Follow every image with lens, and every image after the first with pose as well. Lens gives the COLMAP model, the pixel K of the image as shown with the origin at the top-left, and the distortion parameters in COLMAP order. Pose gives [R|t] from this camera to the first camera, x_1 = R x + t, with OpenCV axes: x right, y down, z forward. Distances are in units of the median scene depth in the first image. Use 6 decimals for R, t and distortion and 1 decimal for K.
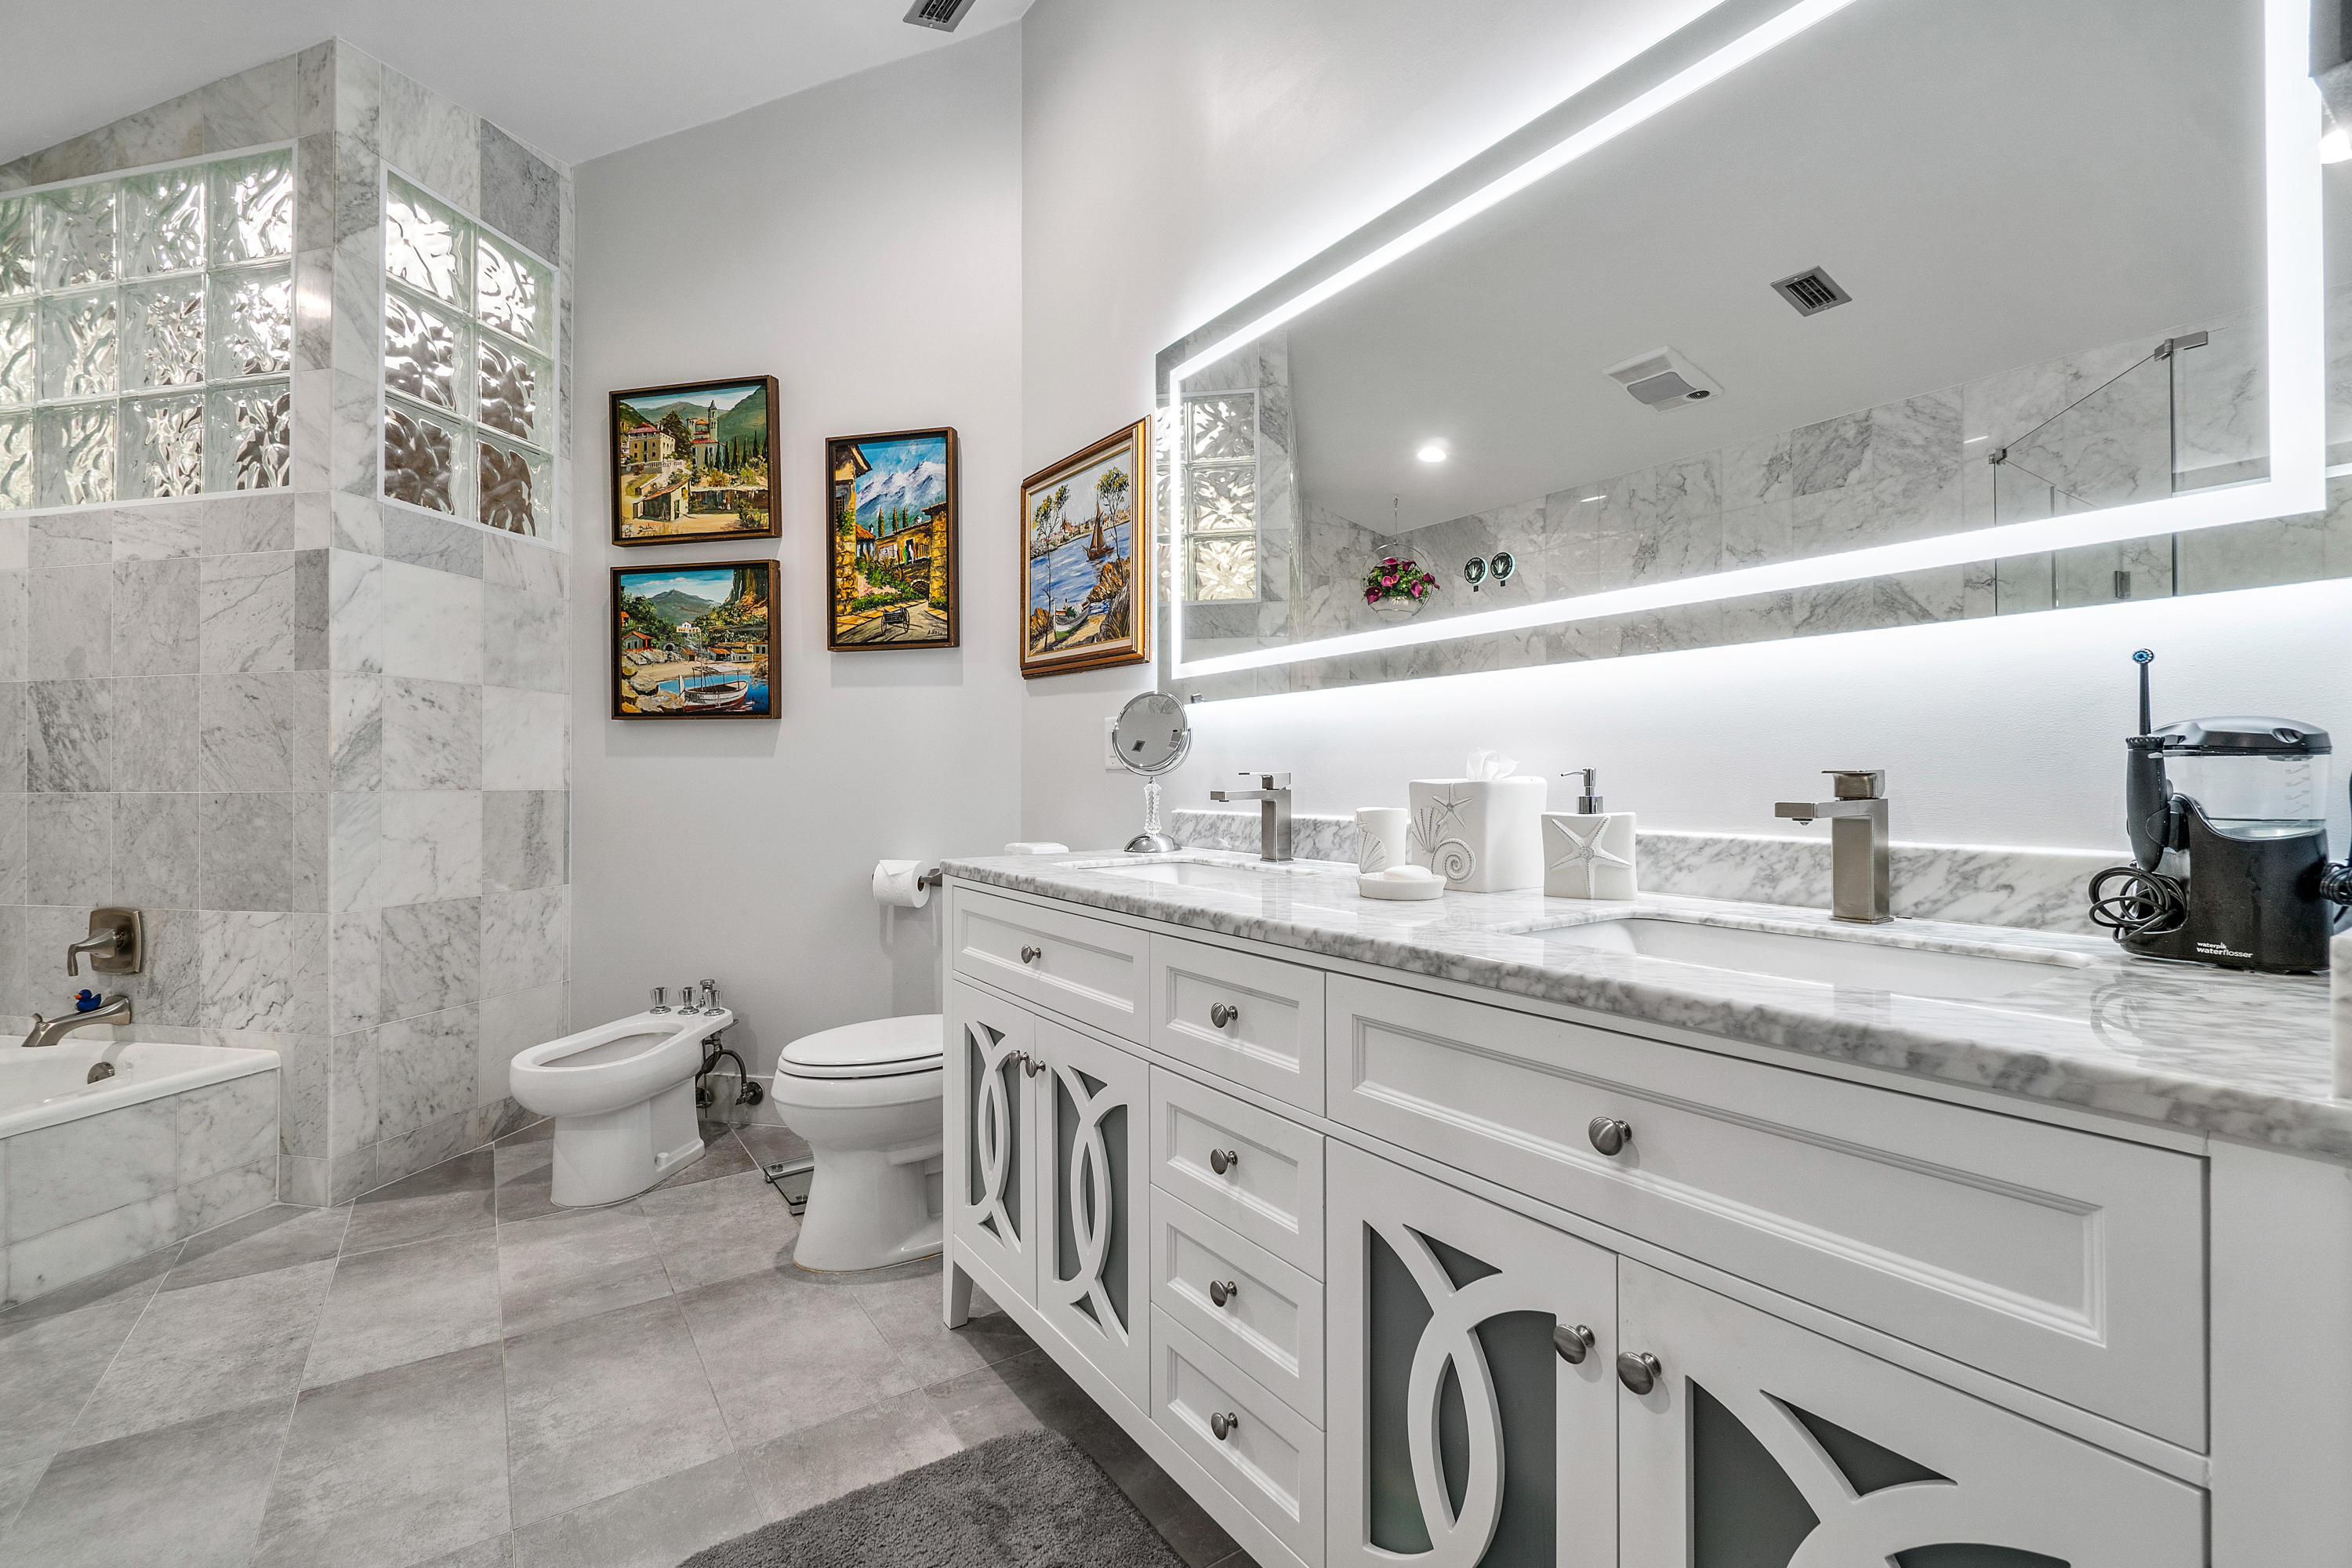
lens RADIAL K [[1031.5, 0, 1173.5], [0, 1031.5, 778.2], [0, 0, 1]] dist [-0.006945, 0.002733]
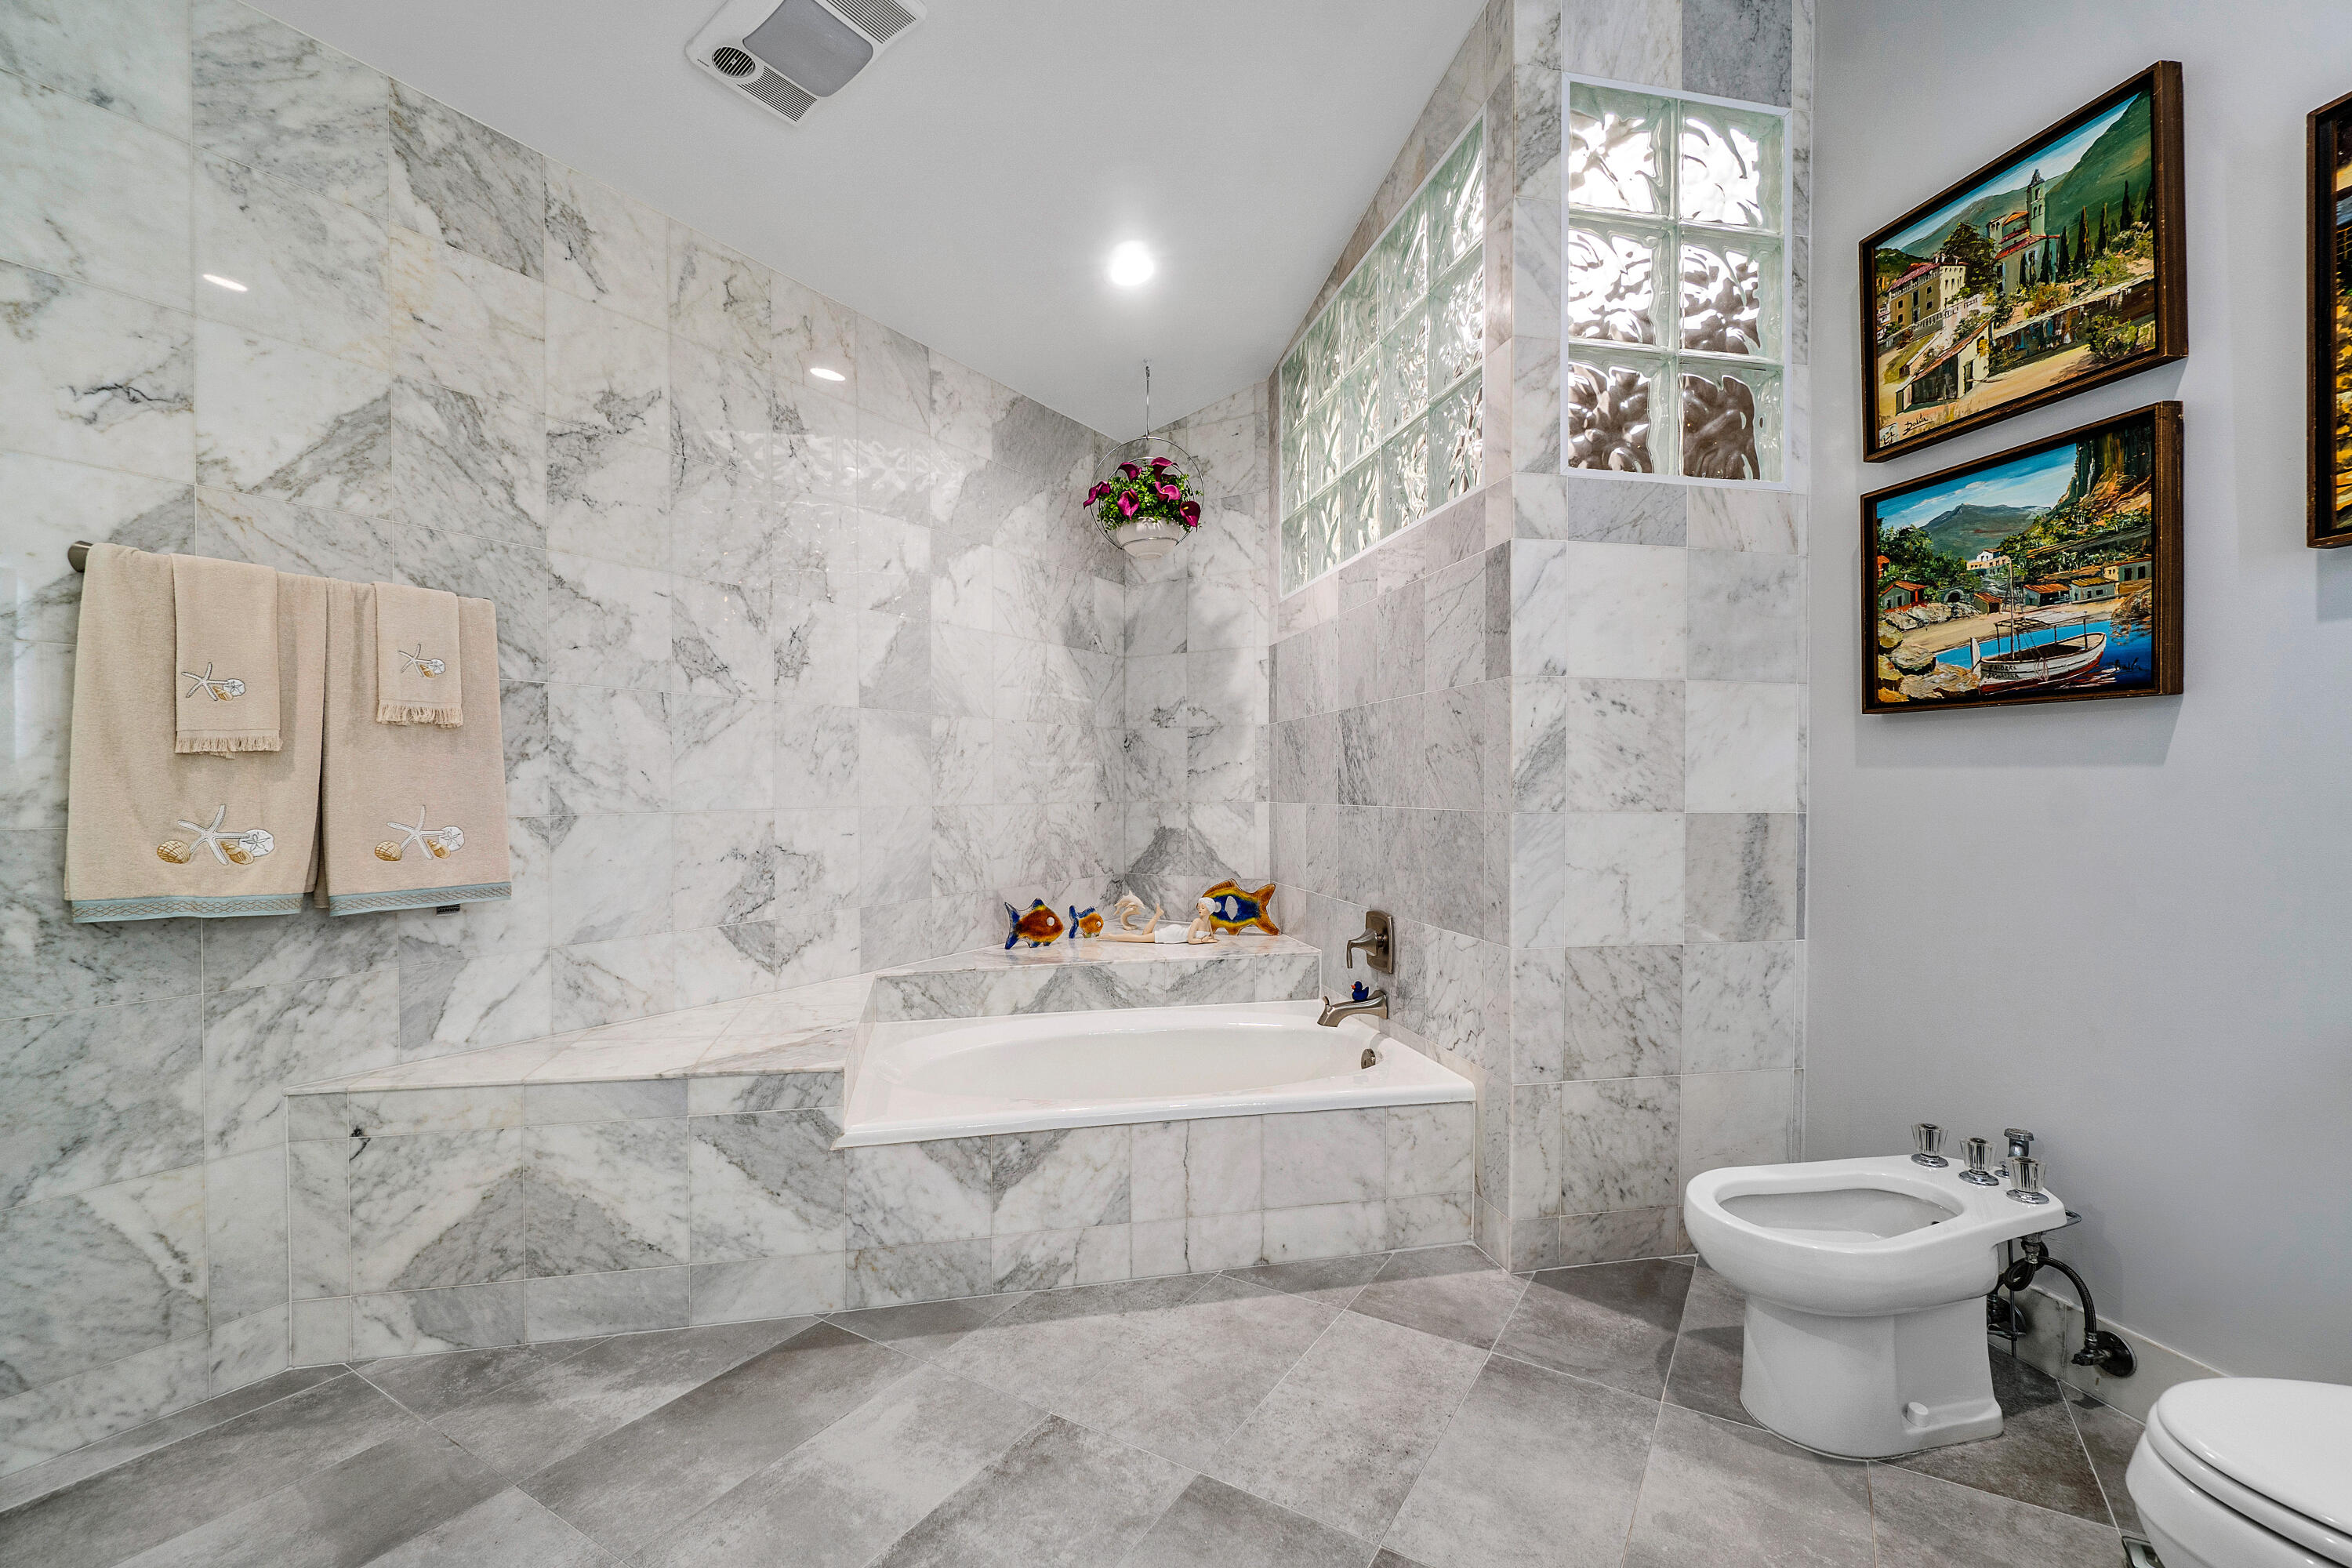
lens RADIAL K [[1031.5, 0, 1138.4], [0, 1031.5, 790.6], [0, 0, 1]] dist [-0.006945, 0.002733]
pose [[0.388590, 0.008001, -0.921376, -0.104075], [-0.002079, 0.999967, 0.007806, -0.010601], [0.921409, -0.001118, 0.388593, 0.306825]]
